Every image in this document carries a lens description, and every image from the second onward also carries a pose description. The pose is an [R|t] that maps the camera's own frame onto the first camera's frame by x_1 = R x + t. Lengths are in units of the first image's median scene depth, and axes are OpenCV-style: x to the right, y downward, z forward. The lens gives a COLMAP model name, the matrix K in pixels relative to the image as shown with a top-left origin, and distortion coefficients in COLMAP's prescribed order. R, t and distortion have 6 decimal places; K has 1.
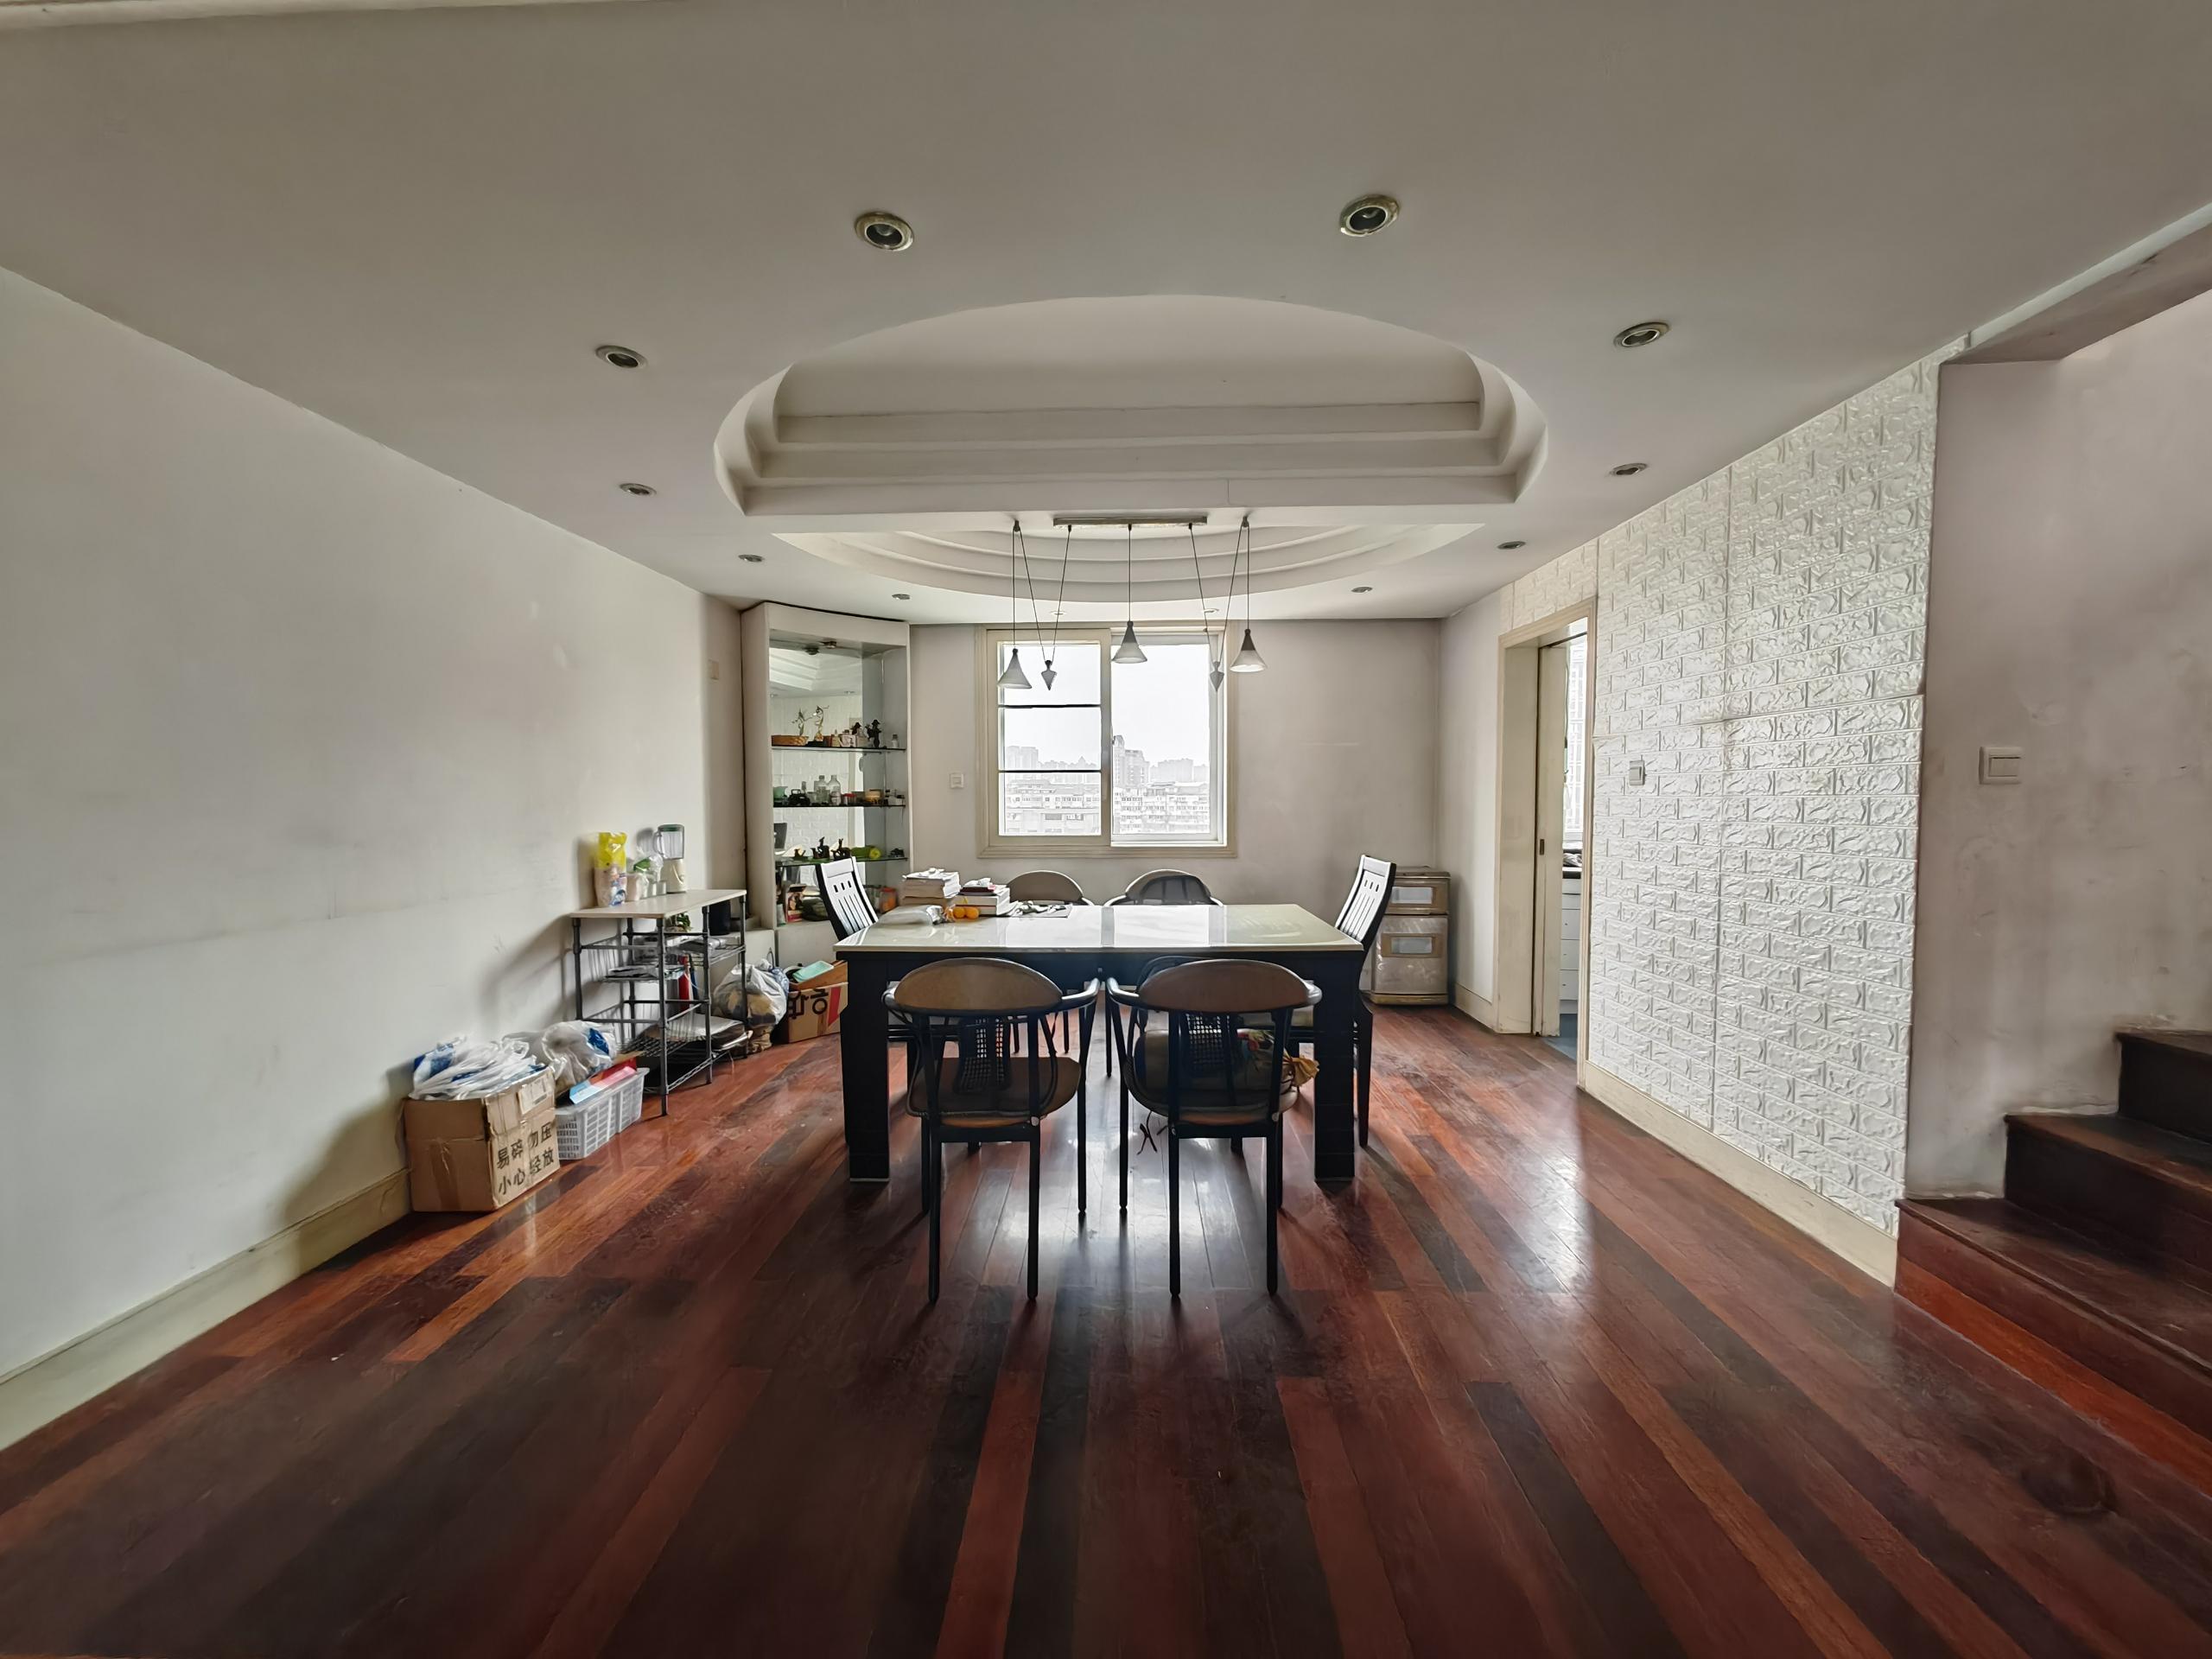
lens RADIAL K [[828.0, 0, 1106.5], [0, 828.0, 830.8], [0, 0, 1]] dist [-0.000284, -0.000375]
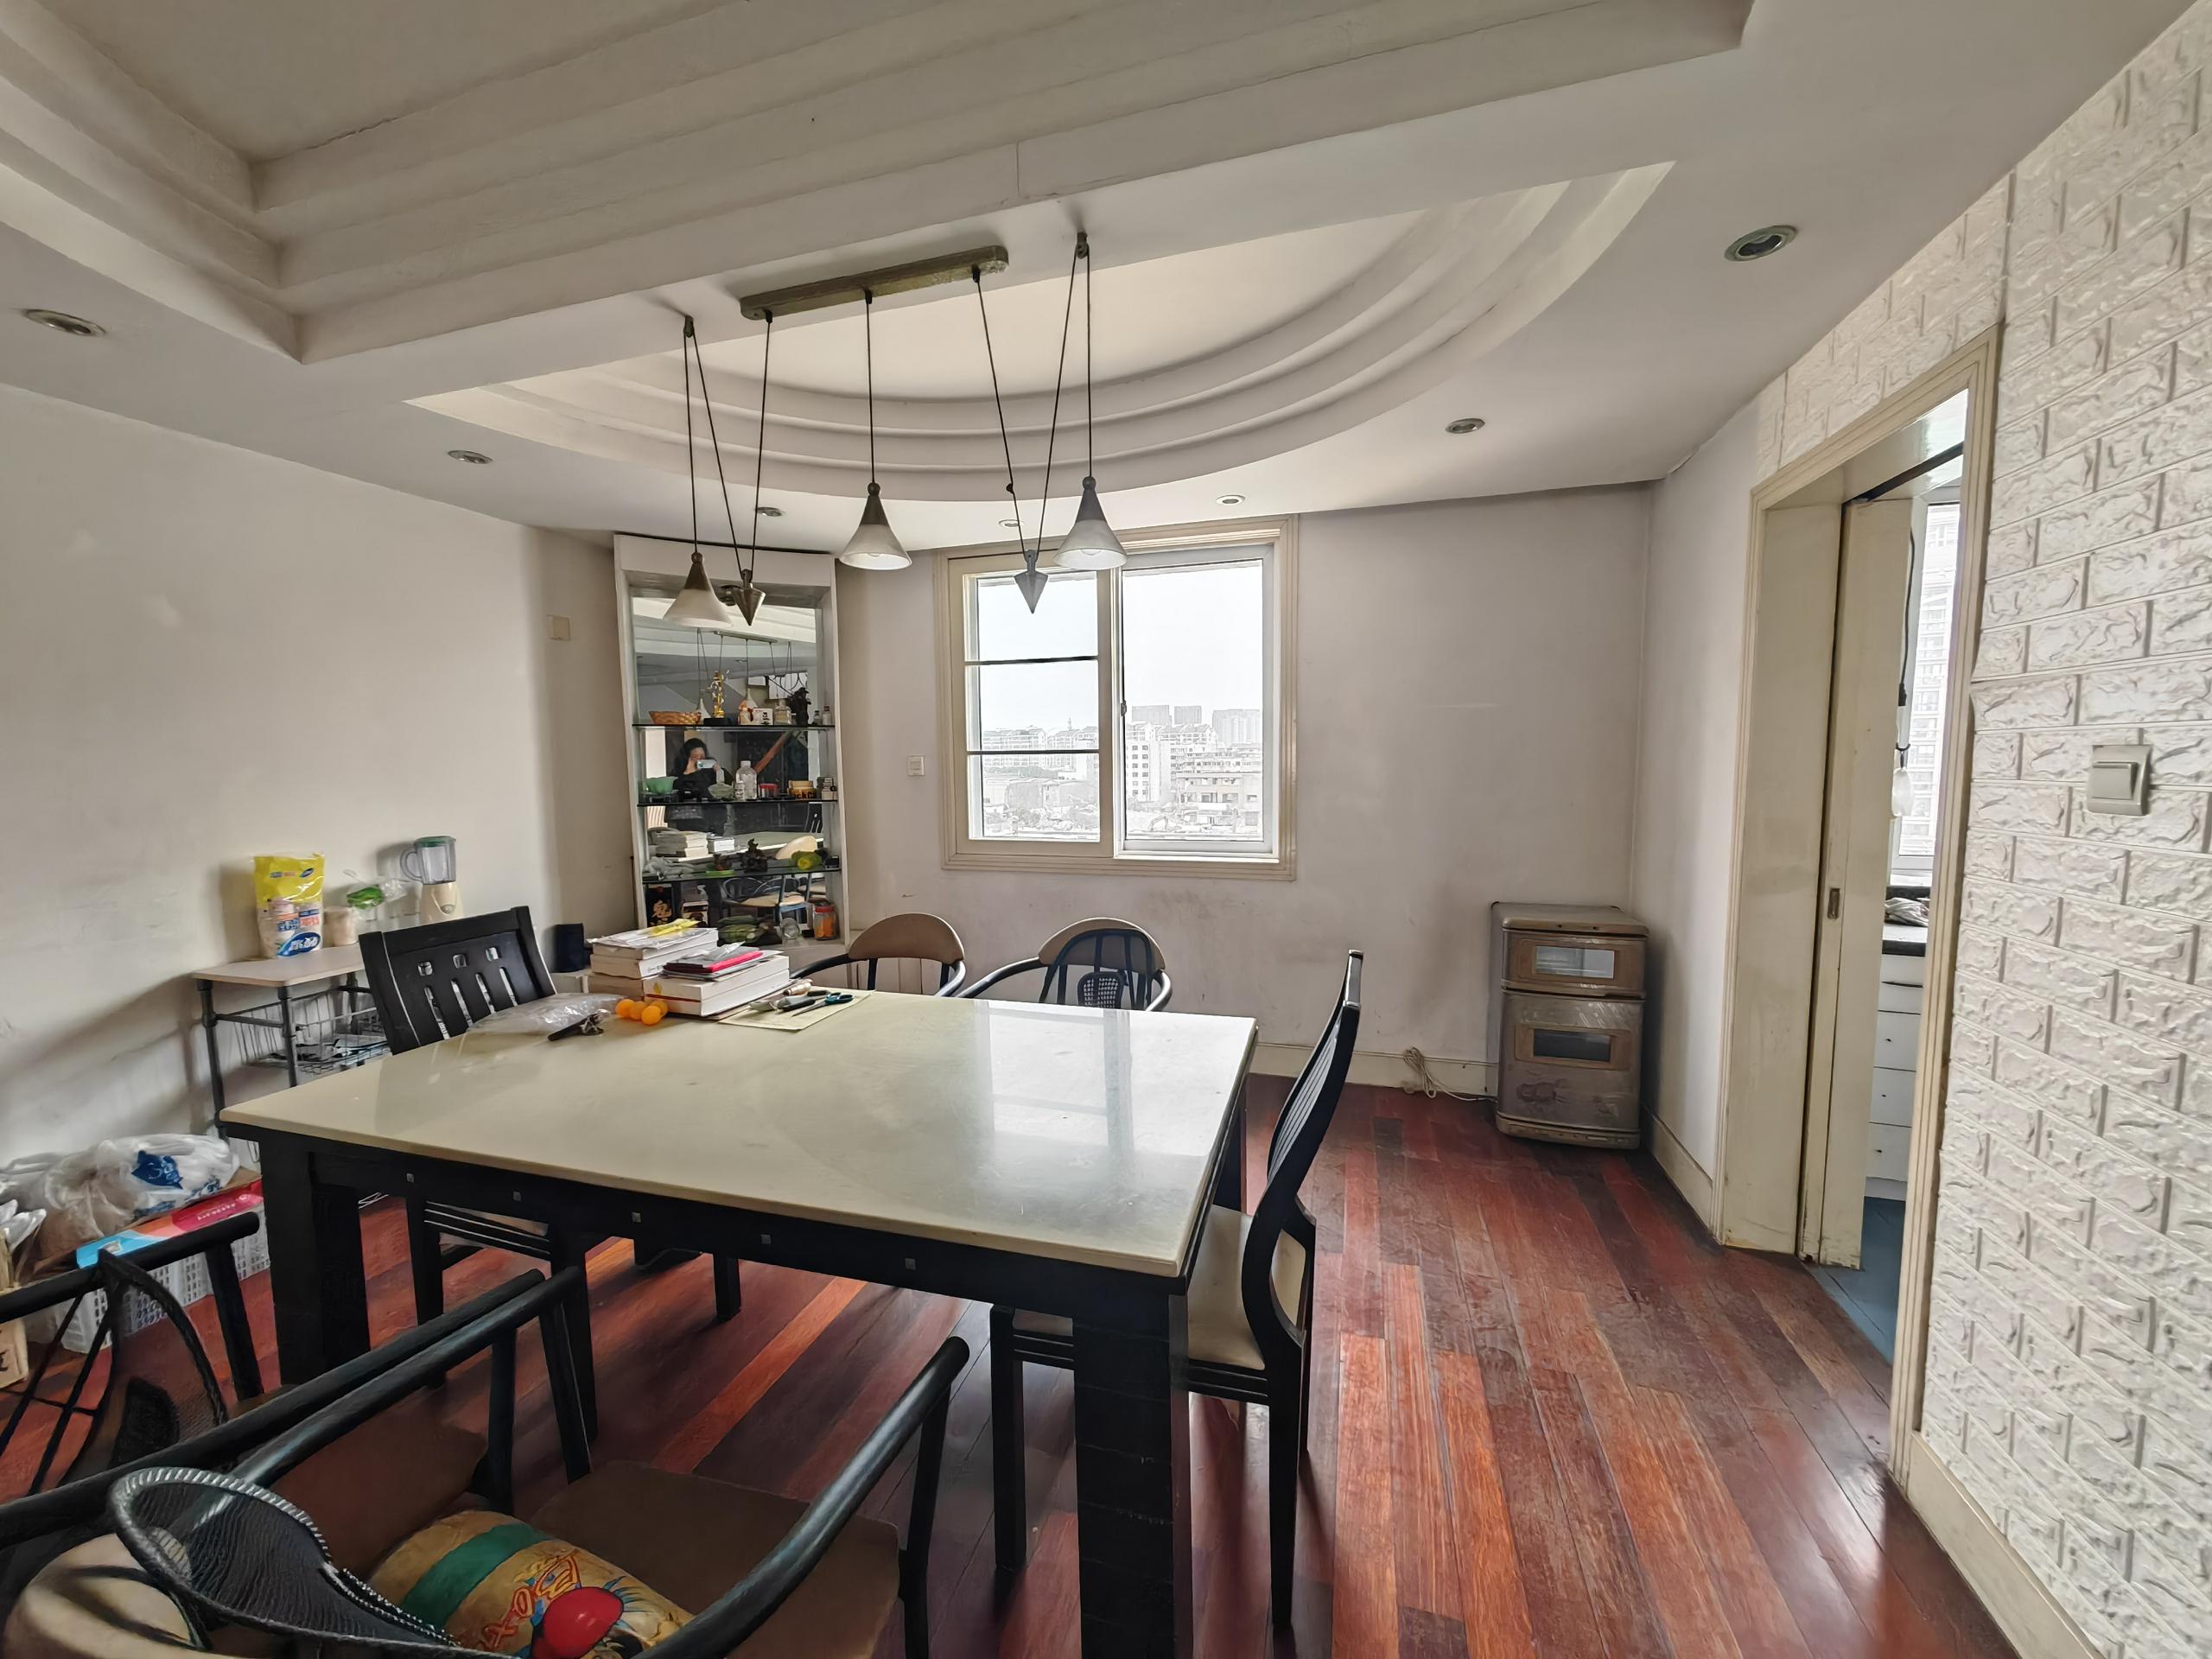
lens RADIAL K [[828.0, 0, 1104.7], [0, 828.0, 829.4], [0, 0, 1]] dist [-0.000284, -0.000375]
pose [[0.964287, 0.017235, -0.264297, 0.240107], [-0.005850, 0.999023, 0.043803, -0.047358], [0.264794, -0.040692, 0.963446, 0.414831]]
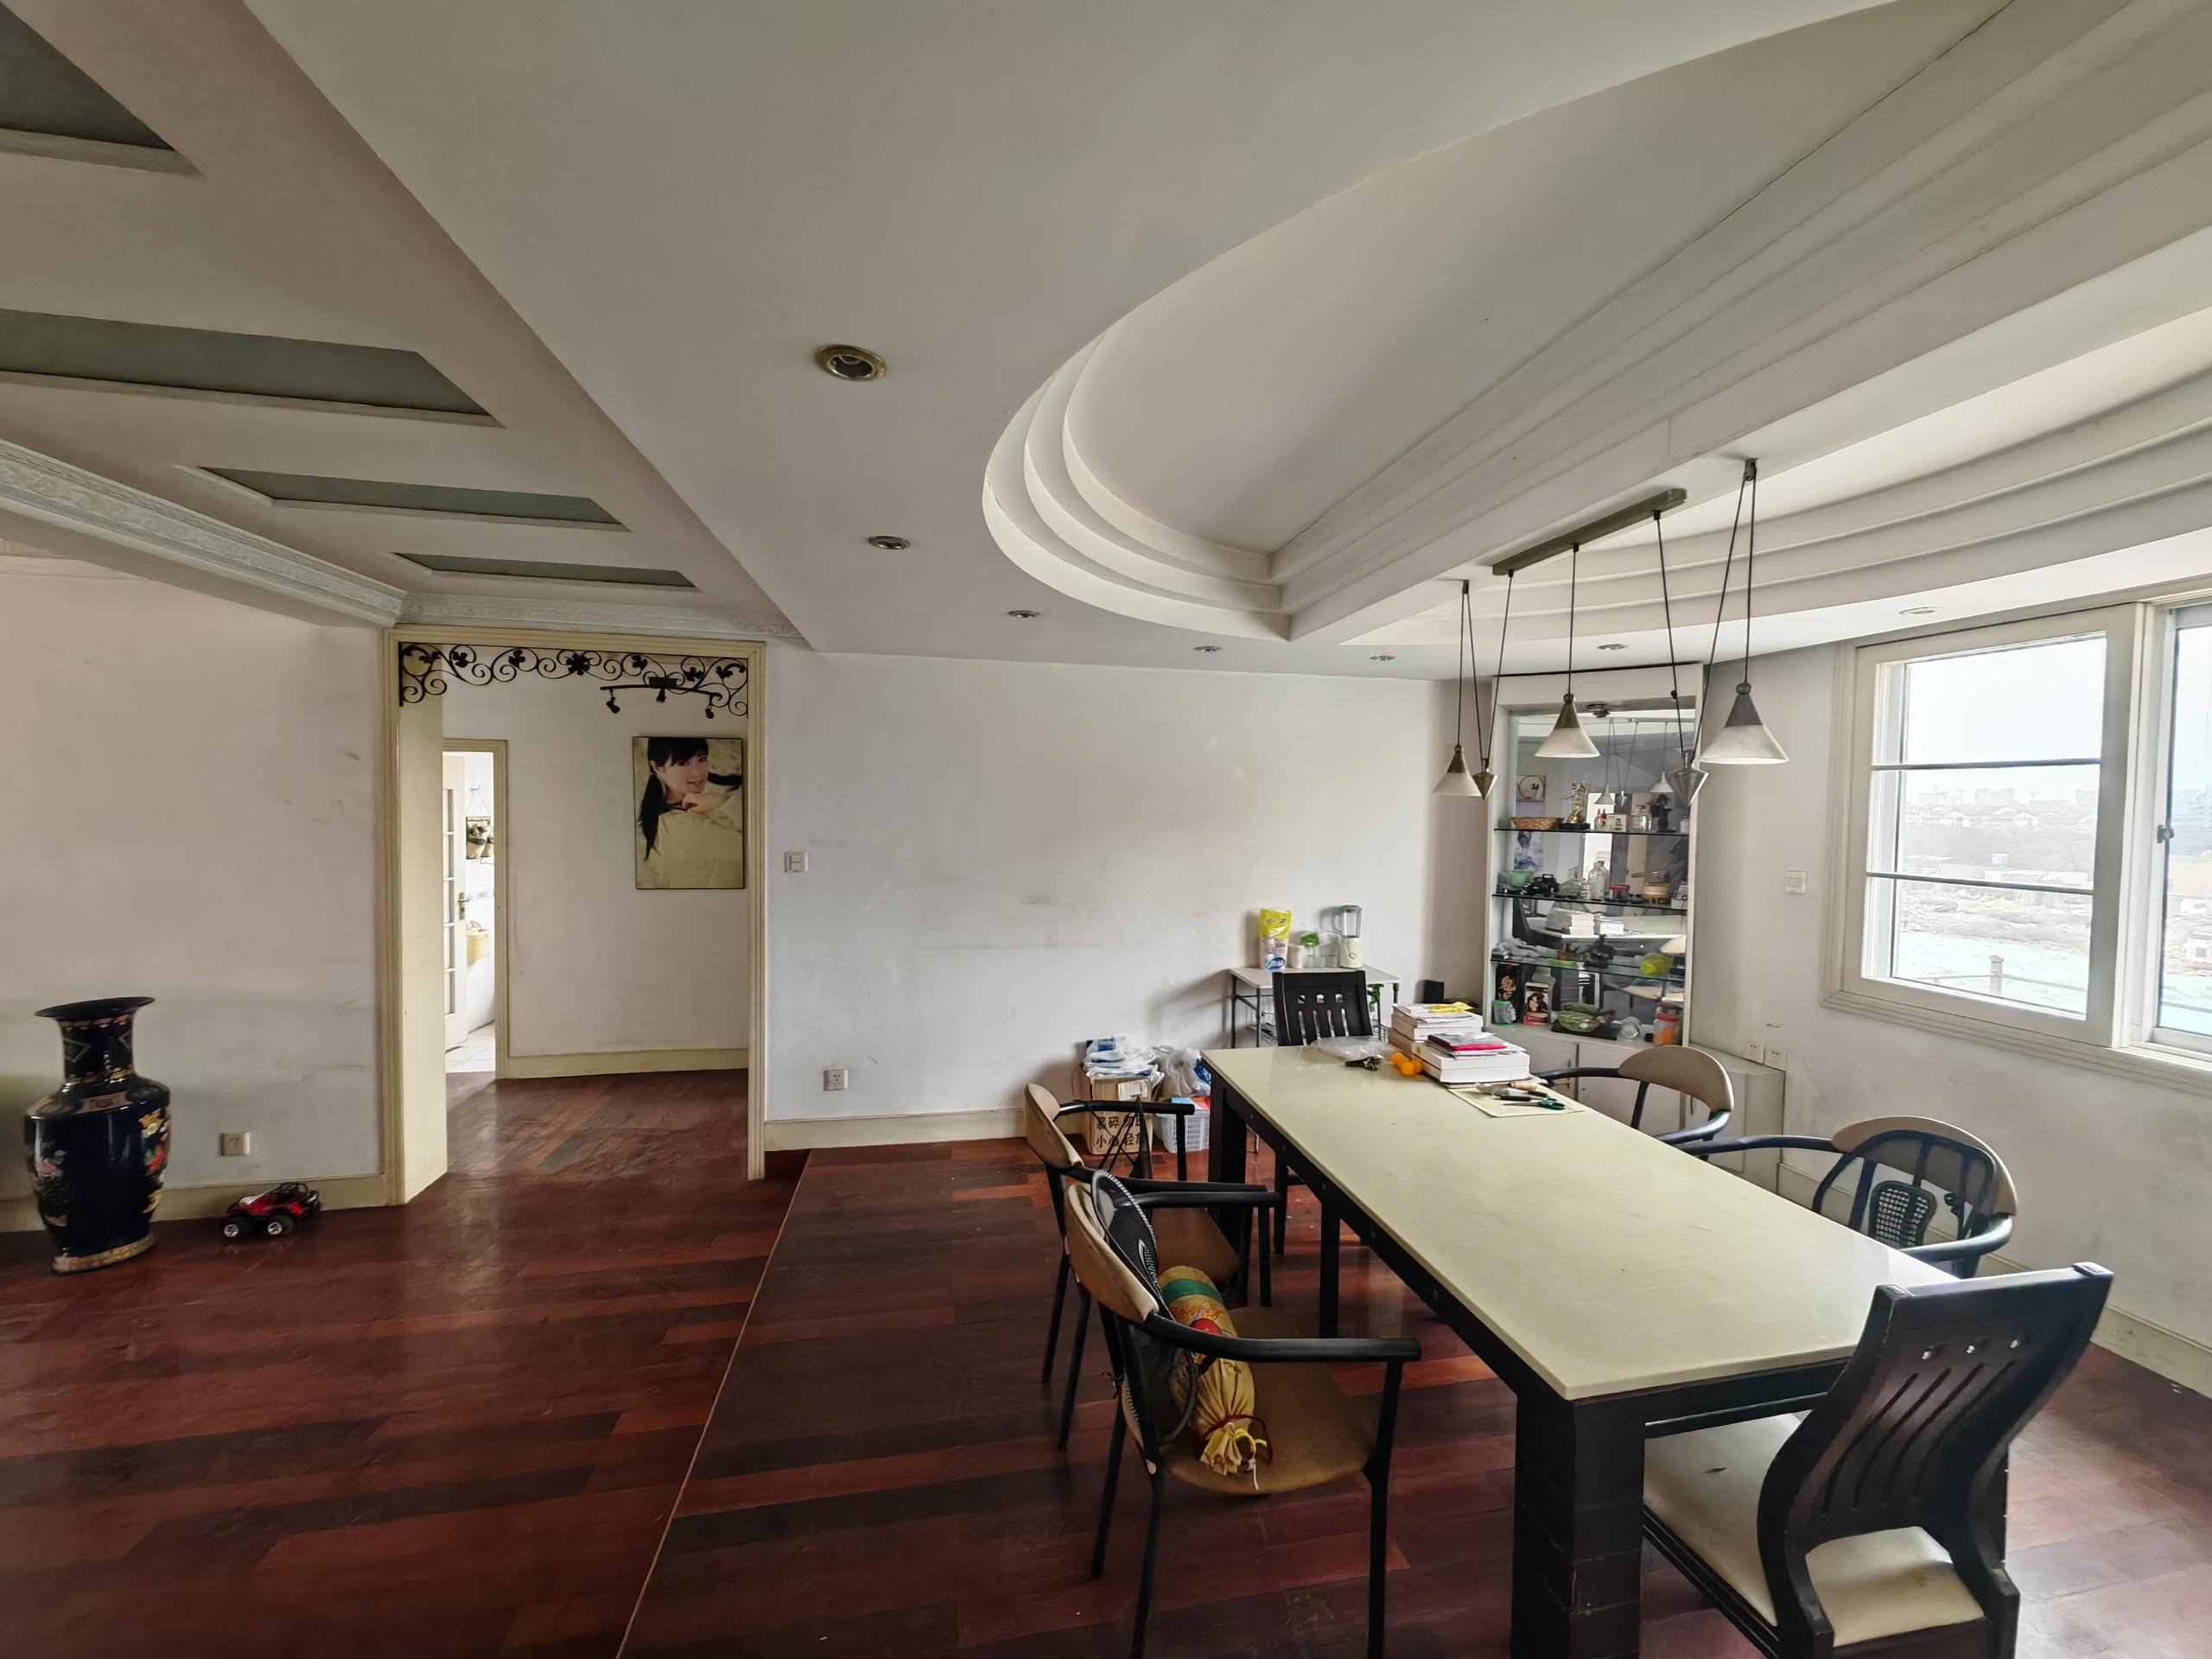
lens RADIAL K [[828.0, 0, 1102.5], [0, 828.0, 830.2], [0, 0, 1]] dist [-0.000284, -0.000375]
pose [[0.215590, 0.042762, -0.975547, 0.450773], [-0.060960, 0.997681, 0.030260, -0.114451], [0.974579, 0.052945, 0.217697, 0.404352]]
